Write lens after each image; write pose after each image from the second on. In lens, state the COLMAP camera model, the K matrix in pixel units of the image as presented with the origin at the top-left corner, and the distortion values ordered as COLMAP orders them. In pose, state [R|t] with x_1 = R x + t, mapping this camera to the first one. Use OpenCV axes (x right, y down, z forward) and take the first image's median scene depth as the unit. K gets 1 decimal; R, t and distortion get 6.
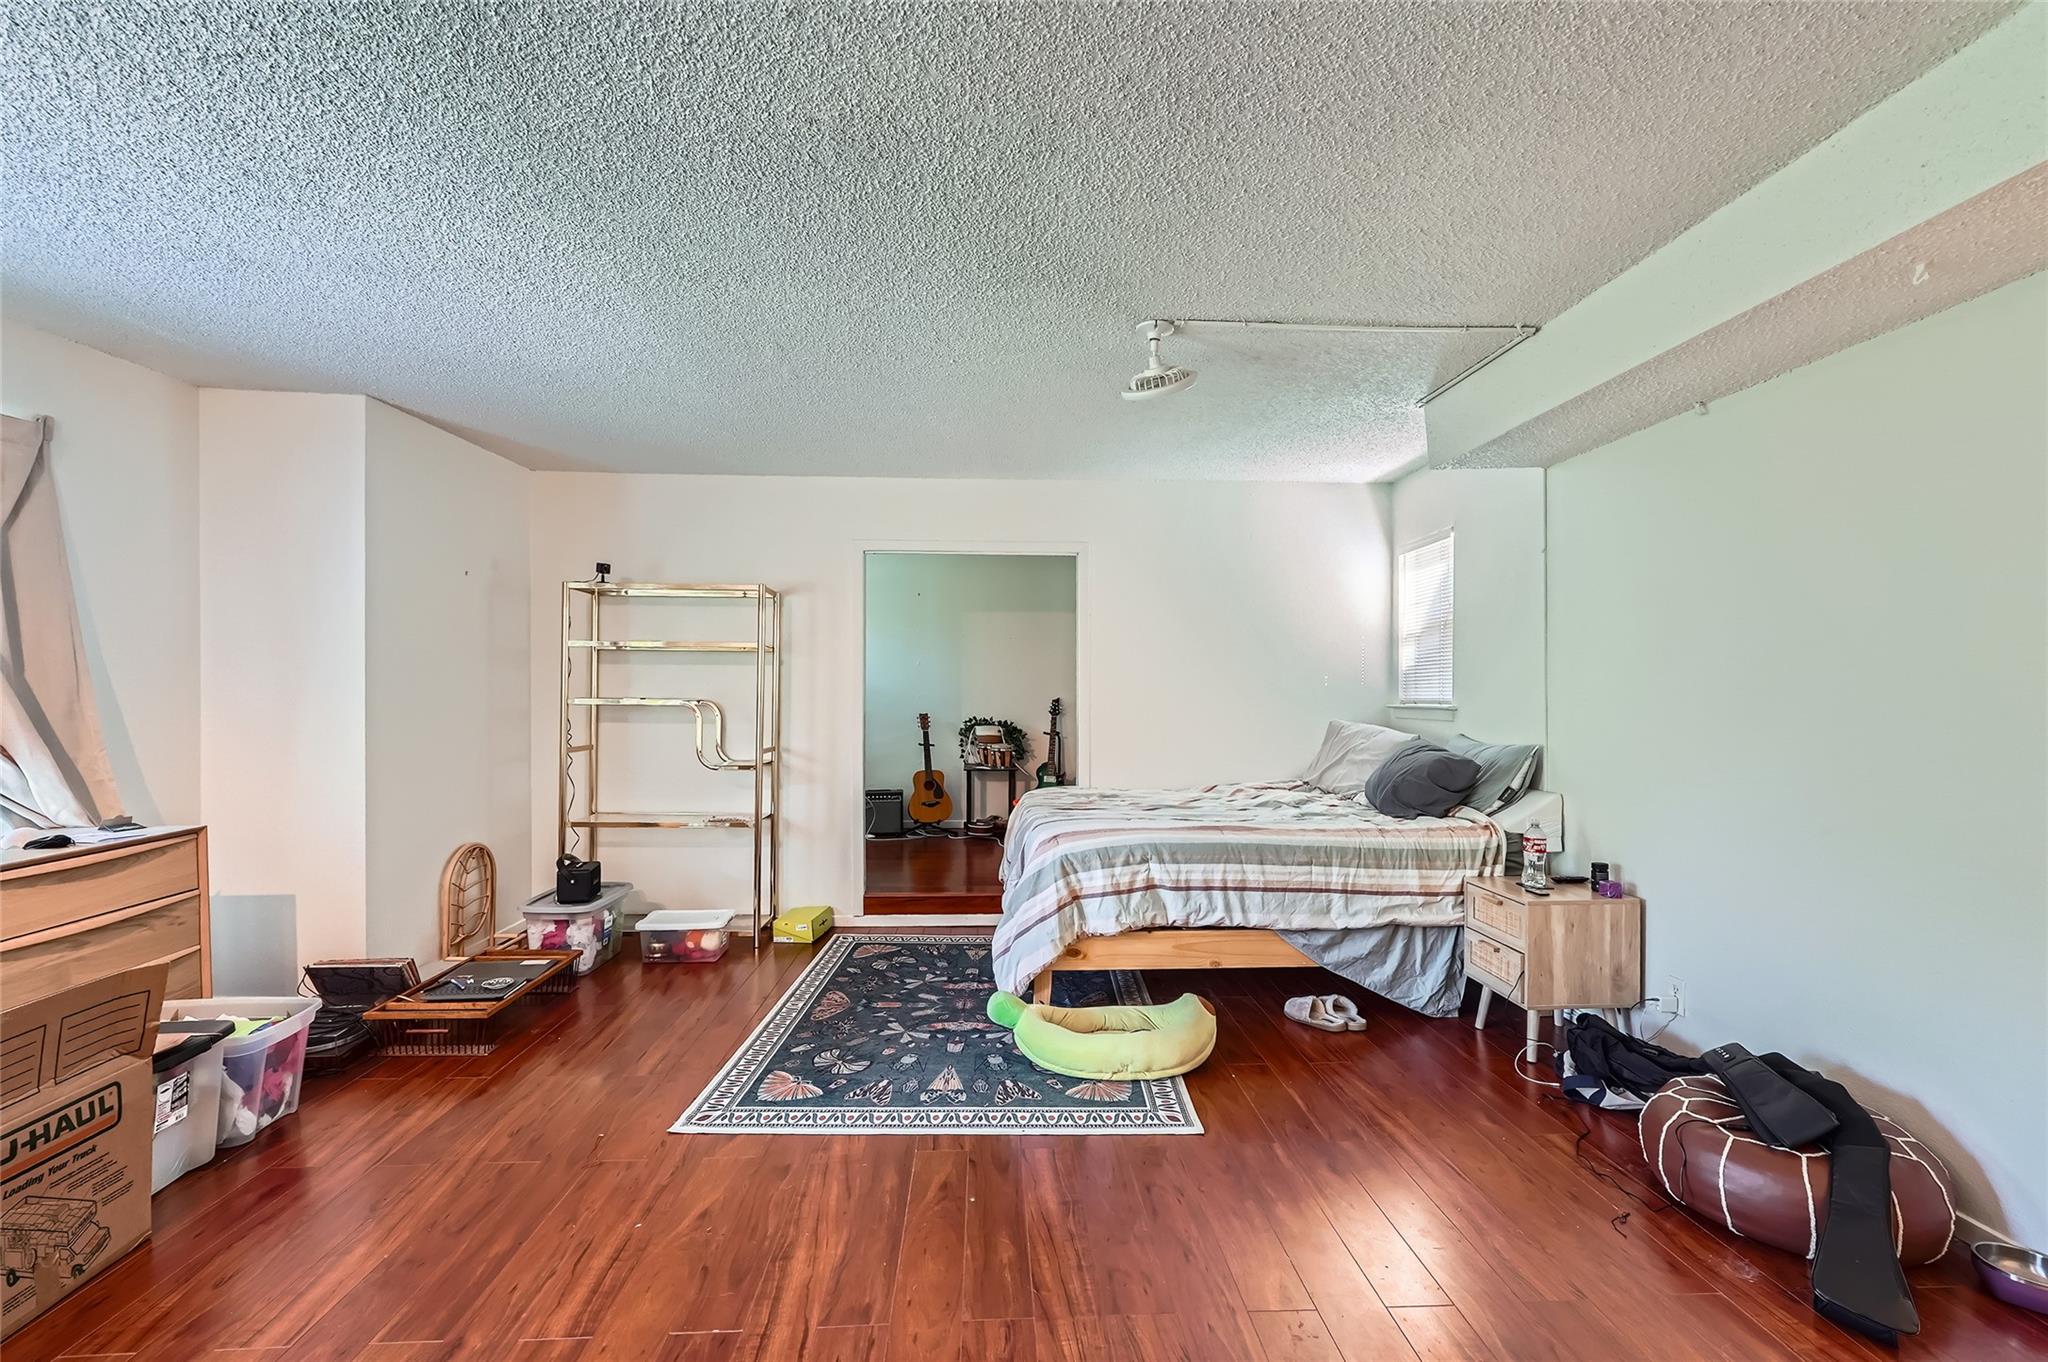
lens RADIAL K [[887.4, 0, 1034.8], [0, 887.4, 684.3], [0, 0, 1]] dist [-0.002288, 0.002807]
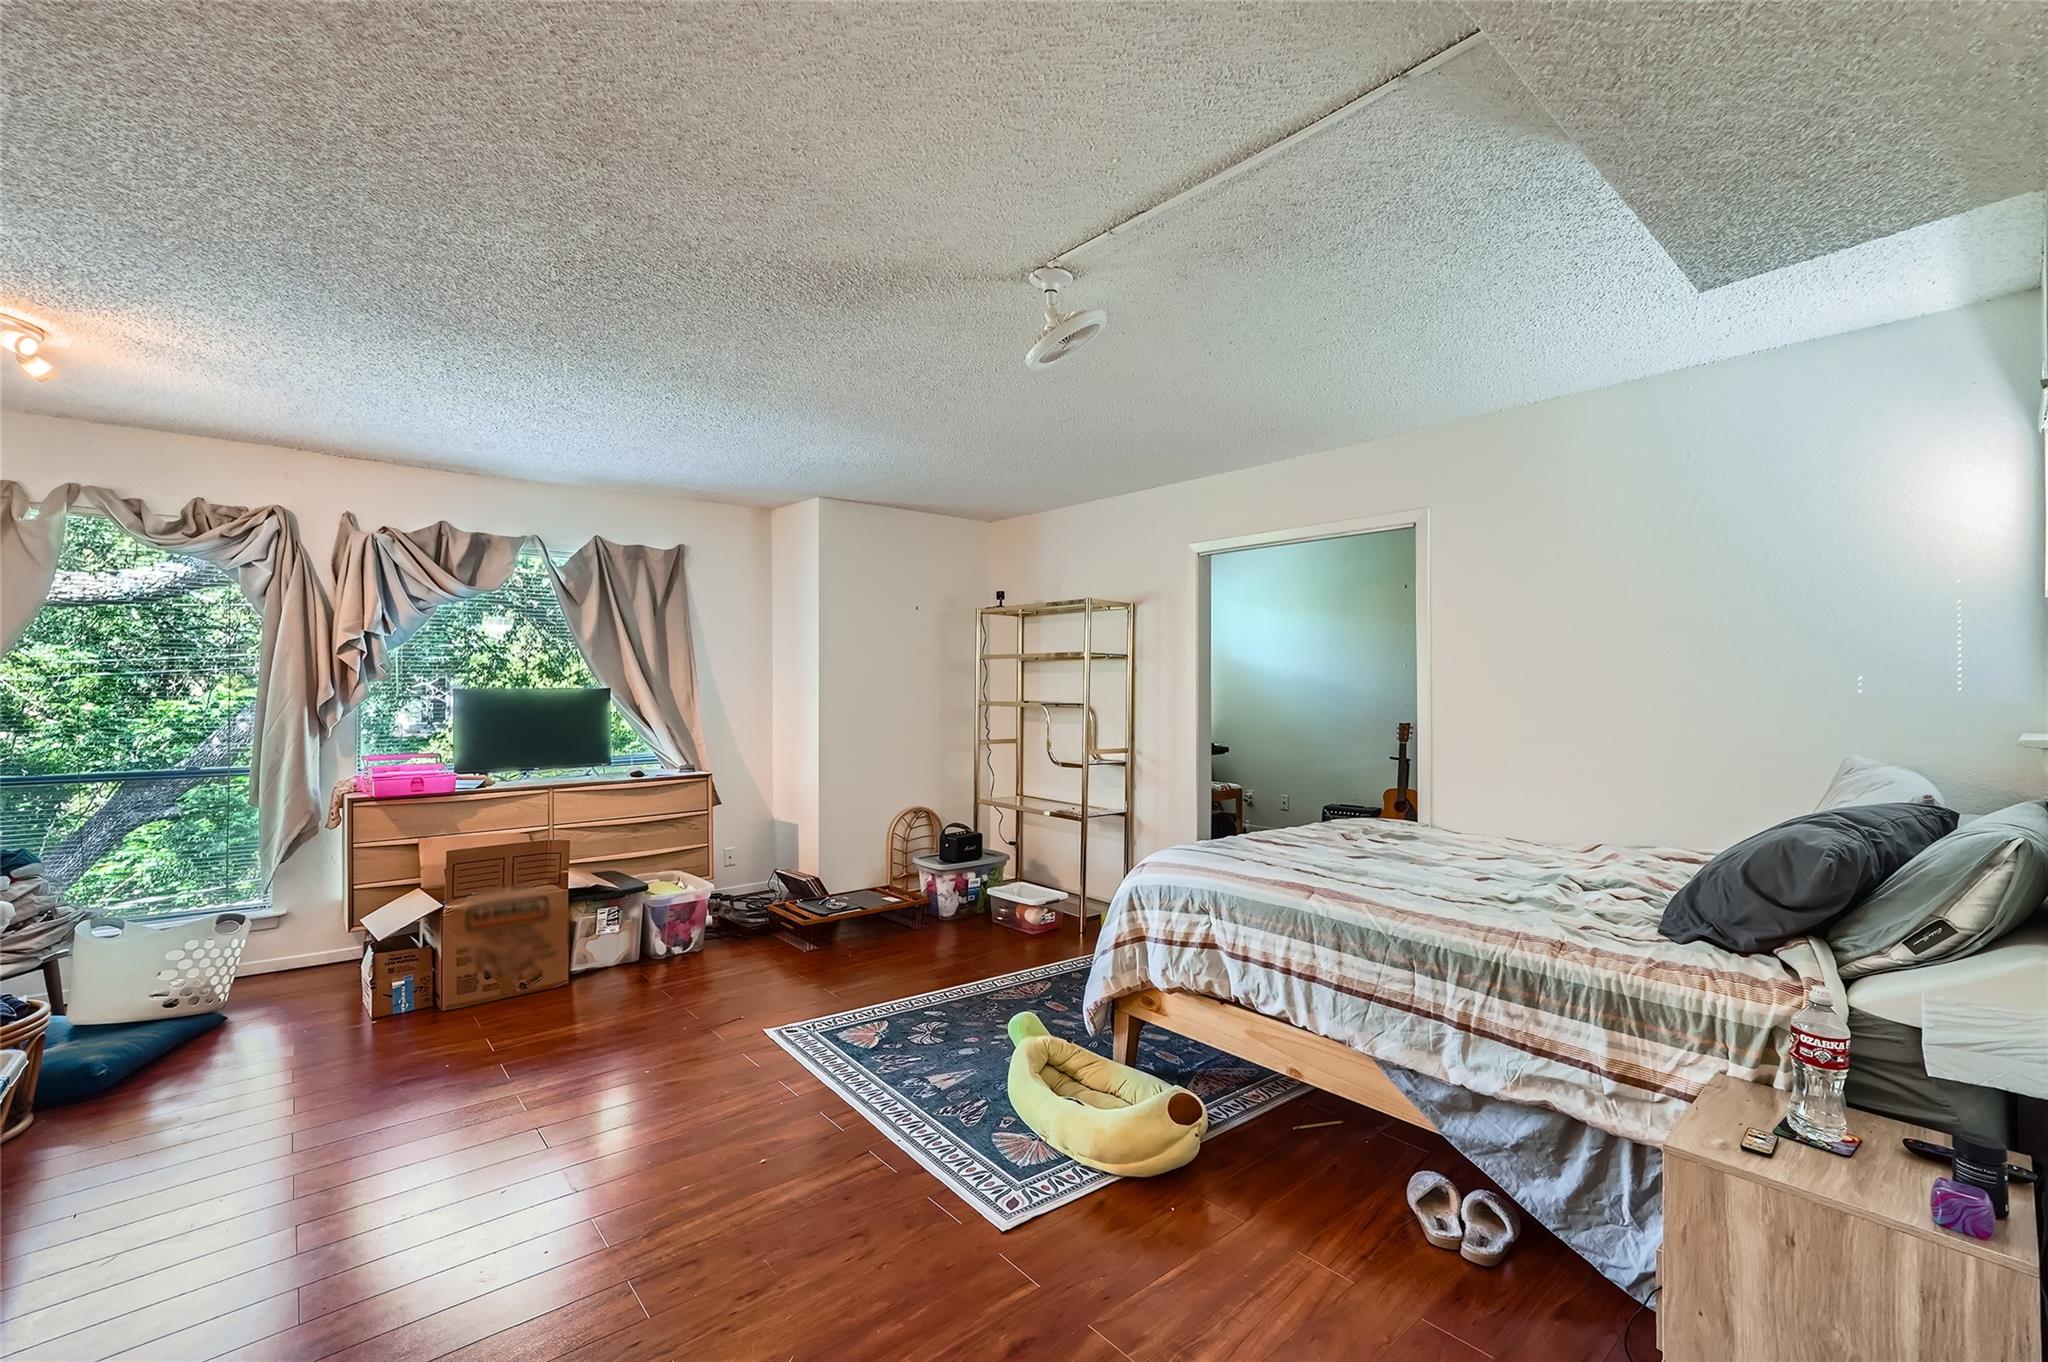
lens RADIAL K [[887.4, 0, 1068.6], [0, 887.4, 675.1], [0, 0, 1]] dist [-0.002288, 0.002807]
pose [[0.614683, -0.011336, -0.788693, 0.680292], [0.001312, 0.999910, -0.013349, -0.004288], [0.788773, 0.007171, 0.614643, 0.405482]]
